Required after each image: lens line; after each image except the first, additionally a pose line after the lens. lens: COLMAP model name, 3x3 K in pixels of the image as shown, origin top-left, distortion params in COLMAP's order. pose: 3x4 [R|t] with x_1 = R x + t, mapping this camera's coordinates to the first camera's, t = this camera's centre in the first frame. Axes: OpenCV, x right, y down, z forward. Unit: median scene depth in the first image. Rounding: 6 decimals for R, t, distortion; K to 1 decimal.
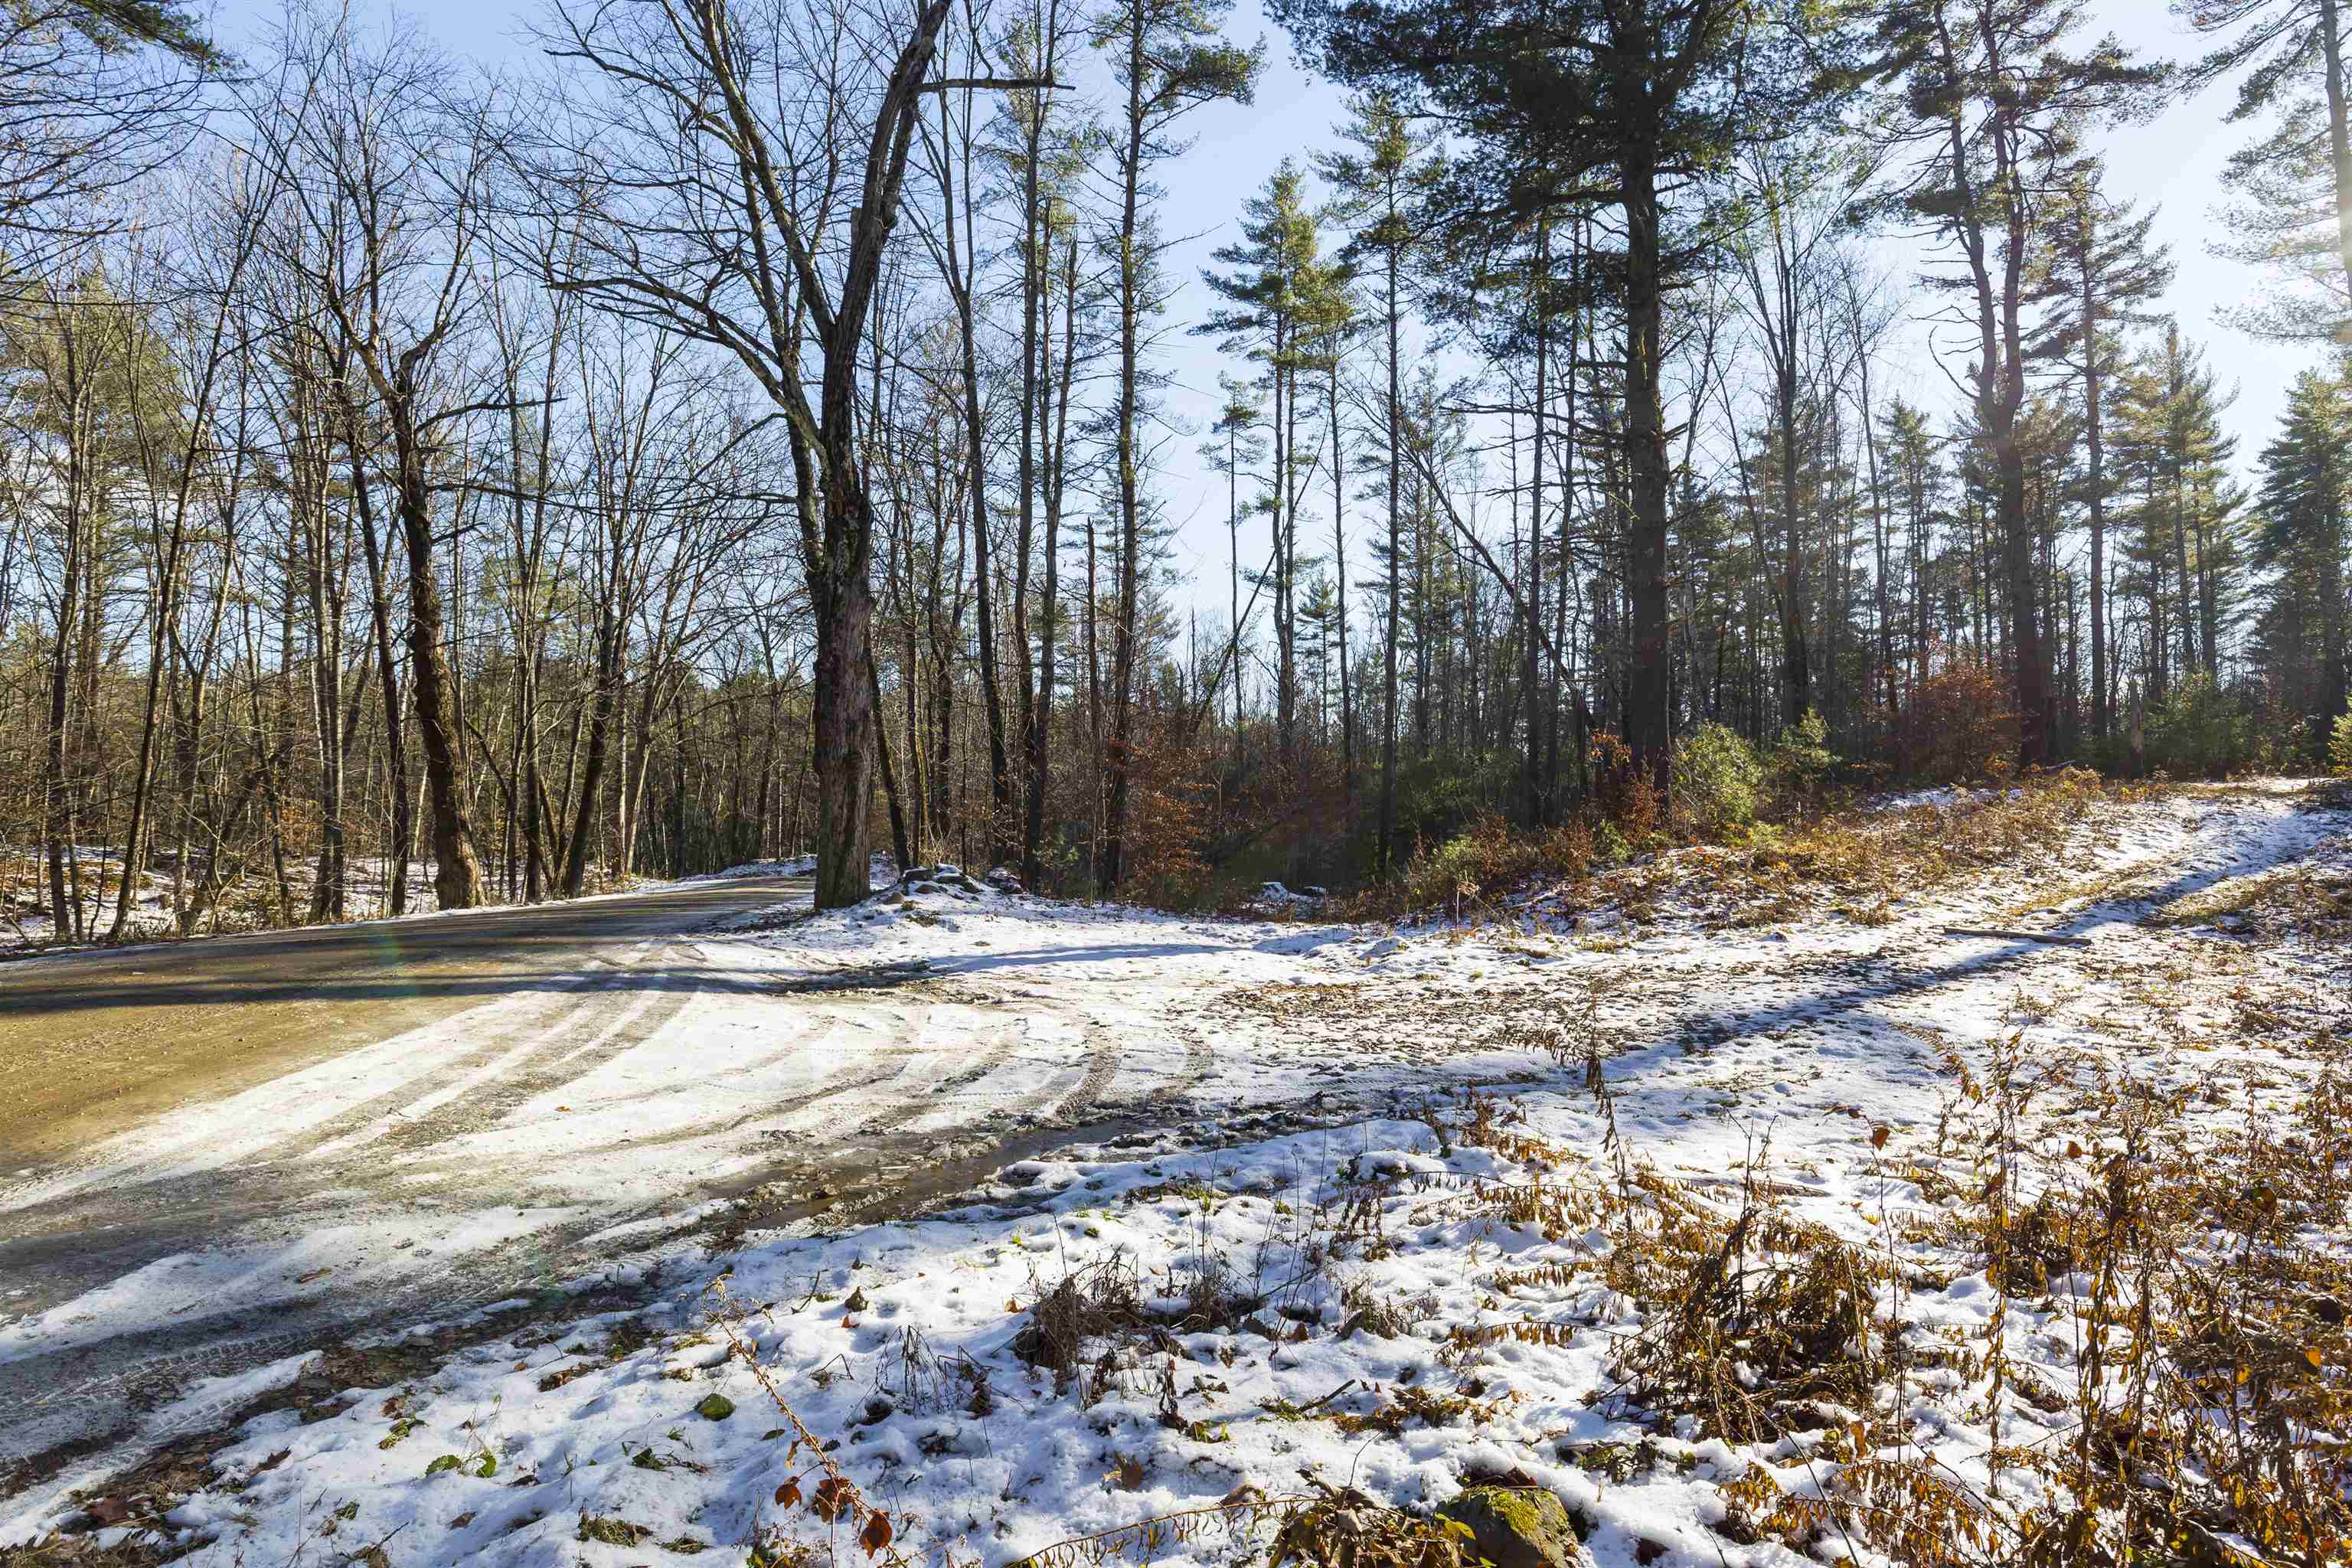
lens RADIAL K [[1294.0, 0, 1183.6], [0, 1294.0, 791.5], [0, 0, 1]] dist [-0.000845, -0.009967]
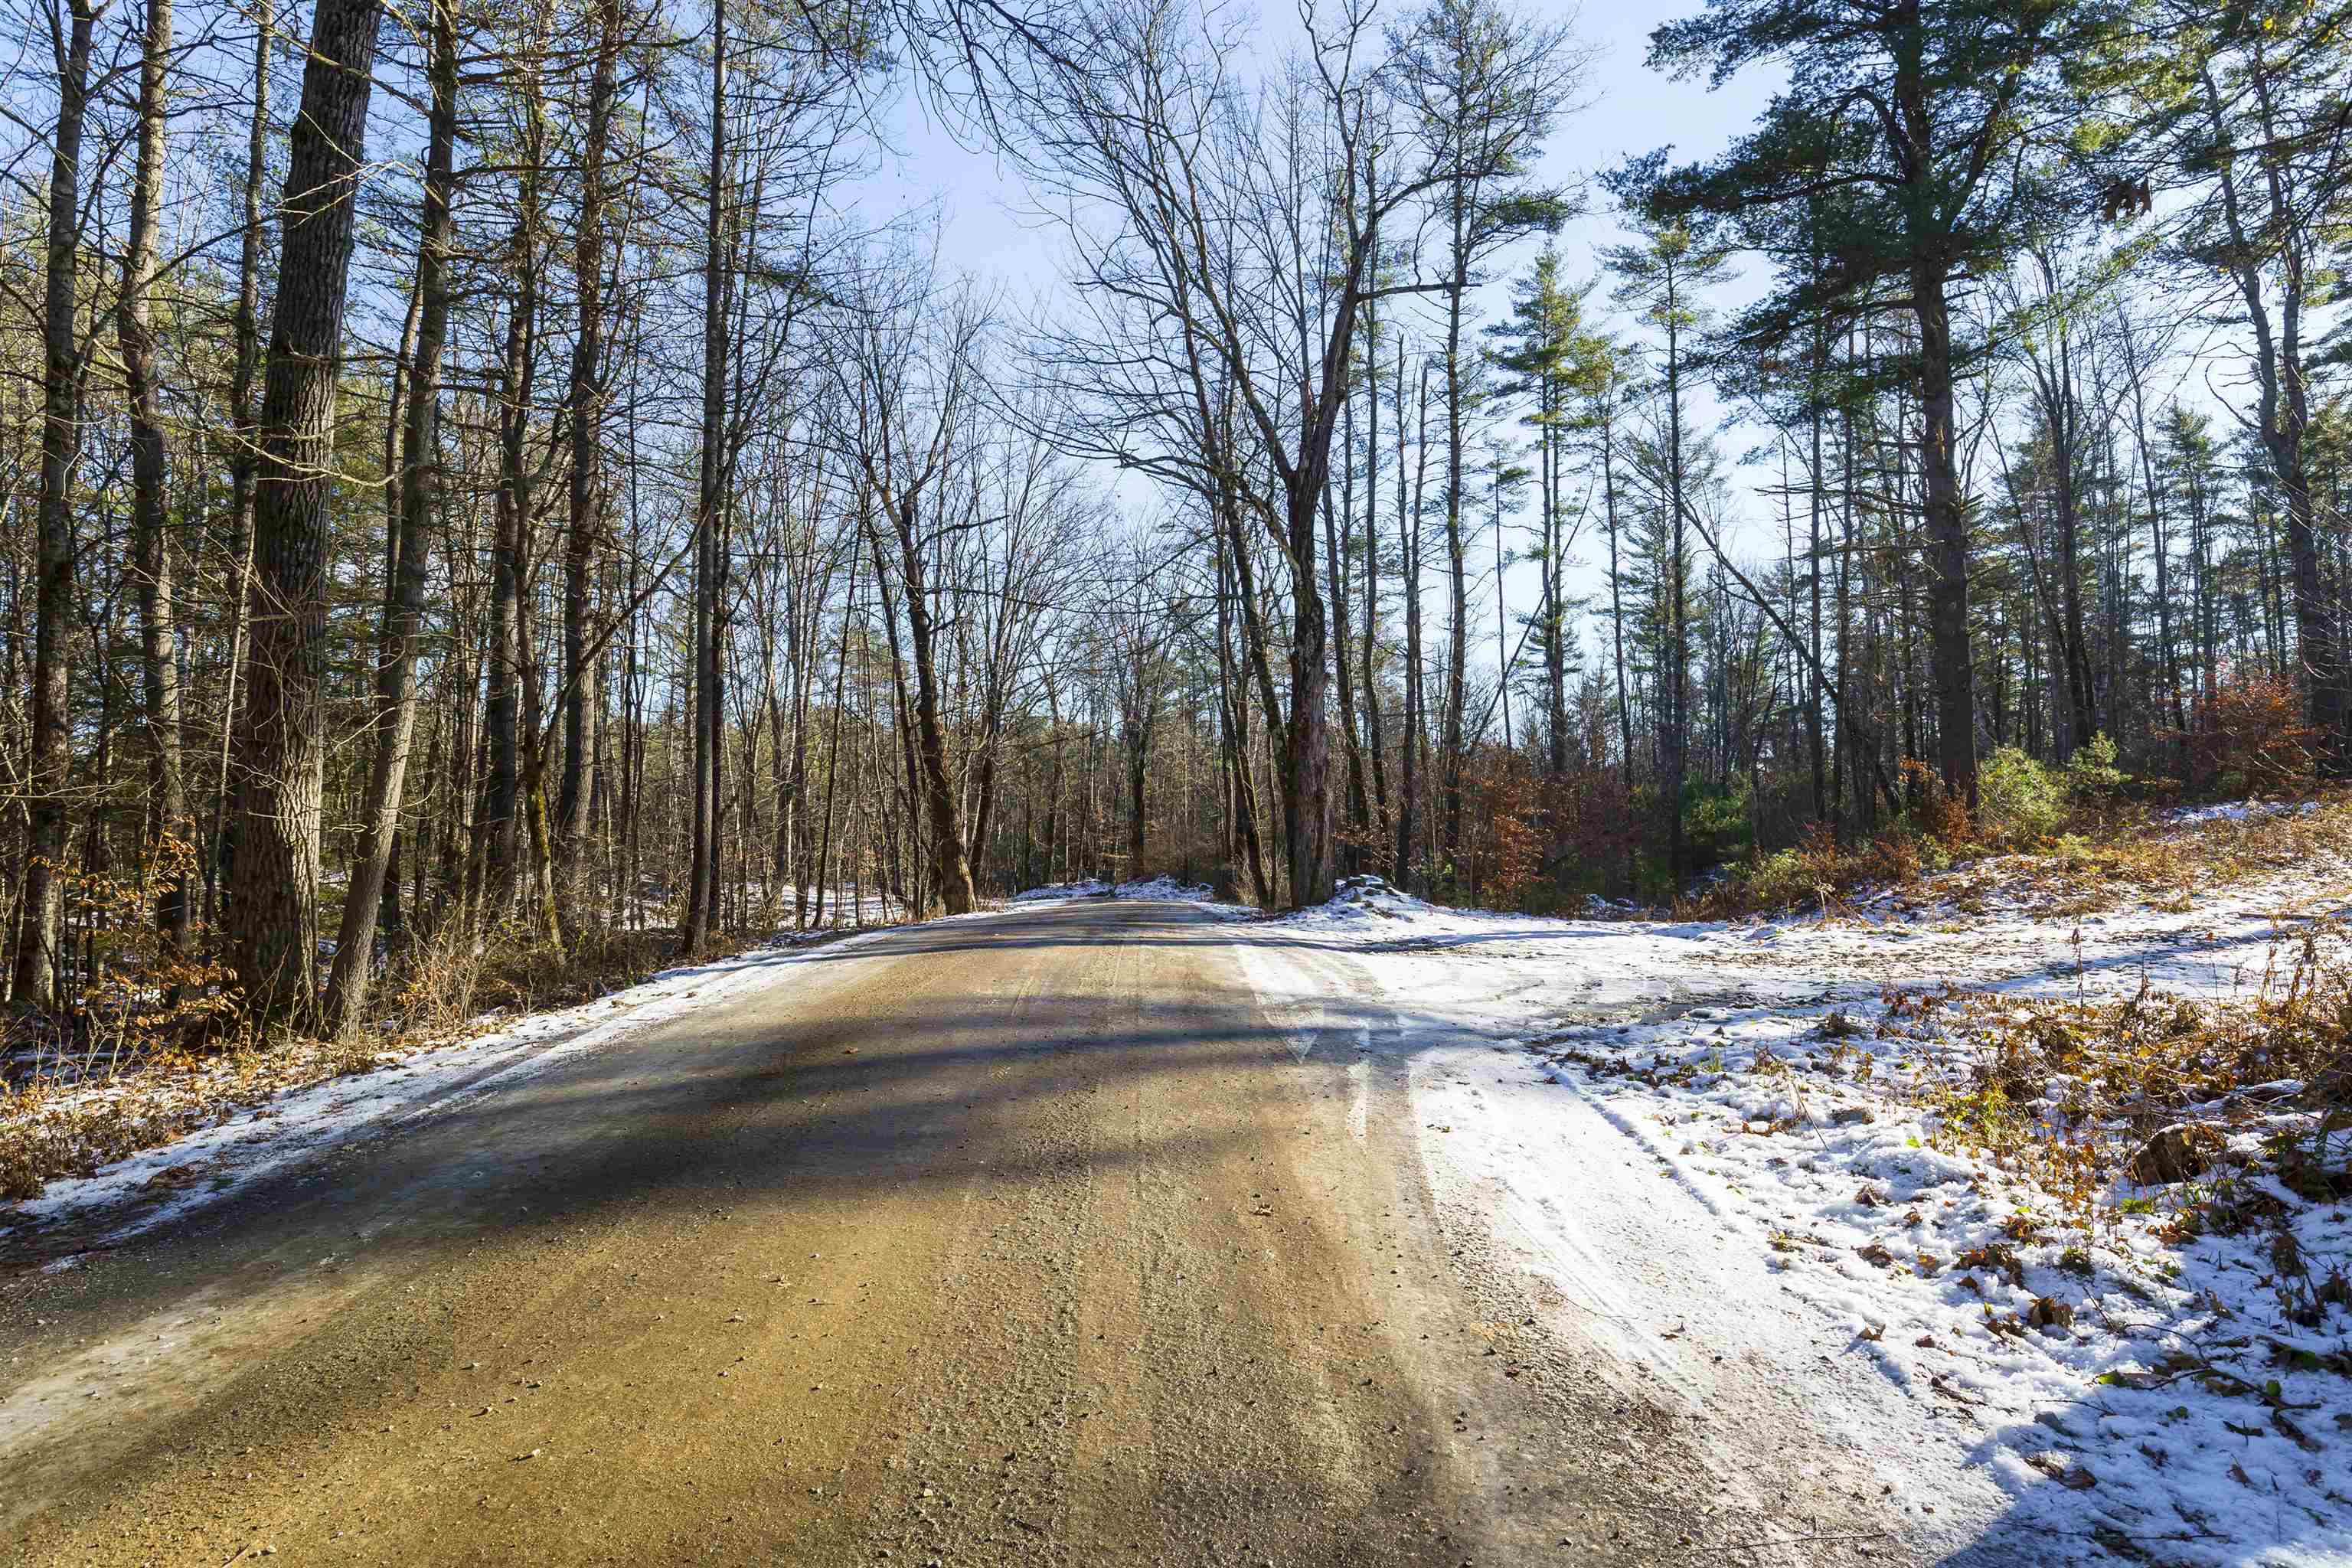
lens RADIAL K [[1294.0, 0, 1151.6], [0, 1294.0, 786.8], [0, 0, 1]] dist [-0.000845, -0.009967]
pose [[0.985379, -0.018494, -0.169373, -0.087627], [0.014464, 0.999583, -0.024997, -0.001349], [0.169764, 0.022182, 0.985235, -0.151831]]
